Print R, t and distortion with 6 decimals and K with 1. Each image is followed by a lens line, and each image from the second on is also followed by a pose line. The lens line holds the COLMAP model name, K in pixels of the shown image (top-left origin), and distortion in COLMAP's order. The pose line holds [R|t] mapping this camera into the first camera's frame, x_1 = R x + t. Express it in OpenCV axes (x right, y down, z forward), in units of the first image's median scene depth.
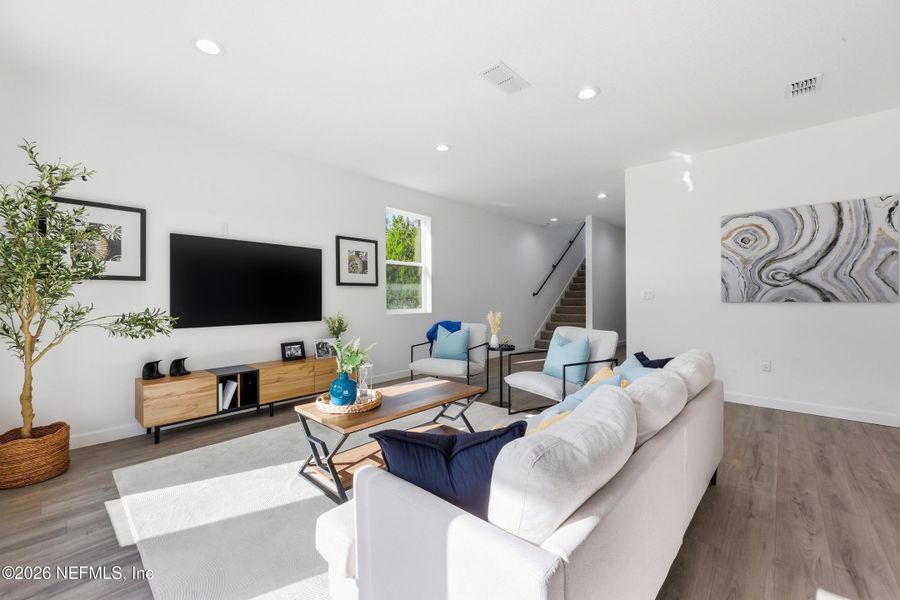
lens RADIAL K [[362.8, 0, 434.9], [0, 362.8, 298.4], [0, 0, 1]] dist [-0.000950, 0.000020]
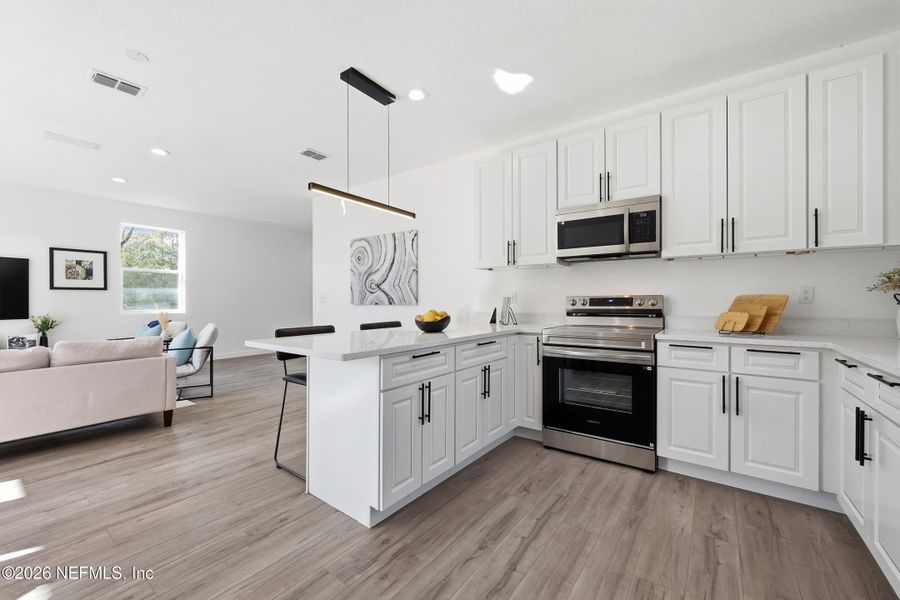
lens RADIAL K [[362.8, 0, 446.2], [0, 362.8, 299.4], [0, 0, 1]] dist [-0.000950, 0.000020]
pose [[0.994587, 0.004010, 0.103829, 1.048336], [-0.004006, 0.999992, -0.000247, -0.010089], [-0.103829, -0.000171, 0.994595, -0.362095]]
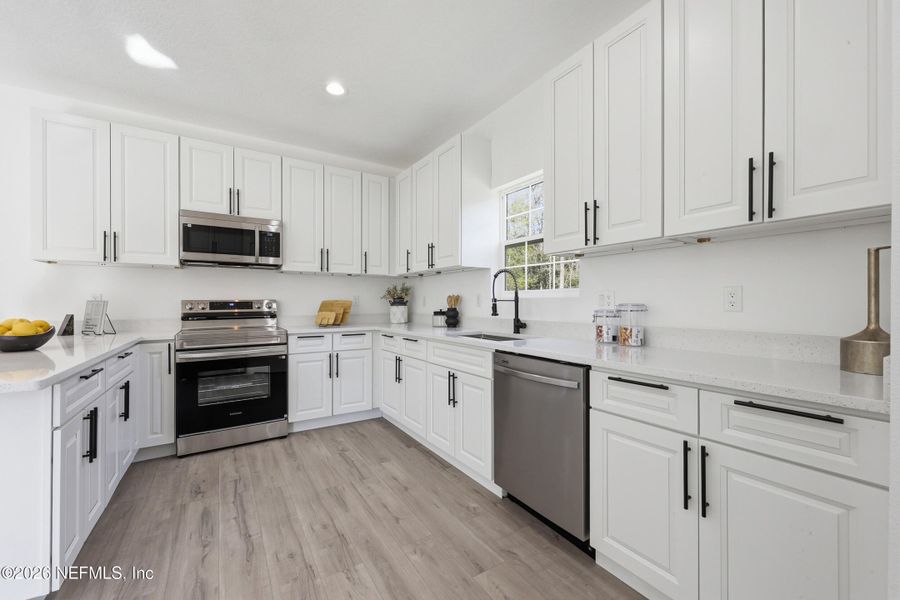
lens RADIAL K [[362.8, 0, 445.7], [0, 362.8, 306.0], [0, 0, 1]] dist [-0.000950, 0.000020]
pose [[0.266068, -0.004022, 0.963946, 0.776561], [-0.000050, 0.999991, 0.004186, -0.009187], [-0.963954, -0.001162, 0.266065, -0.335954]]
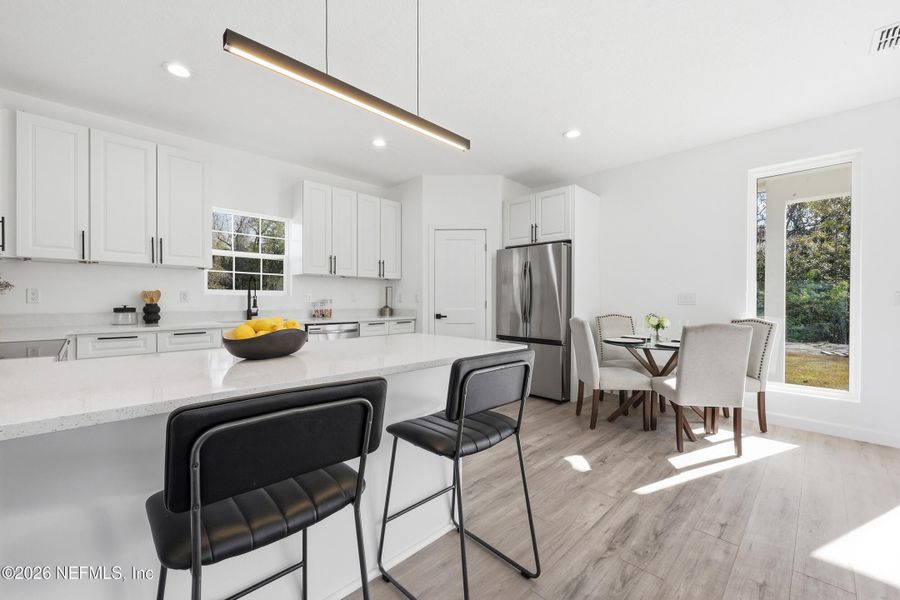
lens RADIAL K [[362.8, 0, 445.0], [0, 362.8, 302.7], [0, 0, 1]] dist [-0.000950, 0.000020]
pose [[-0.998082, -0.001558, 0.061883, 0.880738], [-0.000883, 0.999940, 0.010943, -0.013244], [-0.061896, 0.010867, -0.998023, 0.744476]]
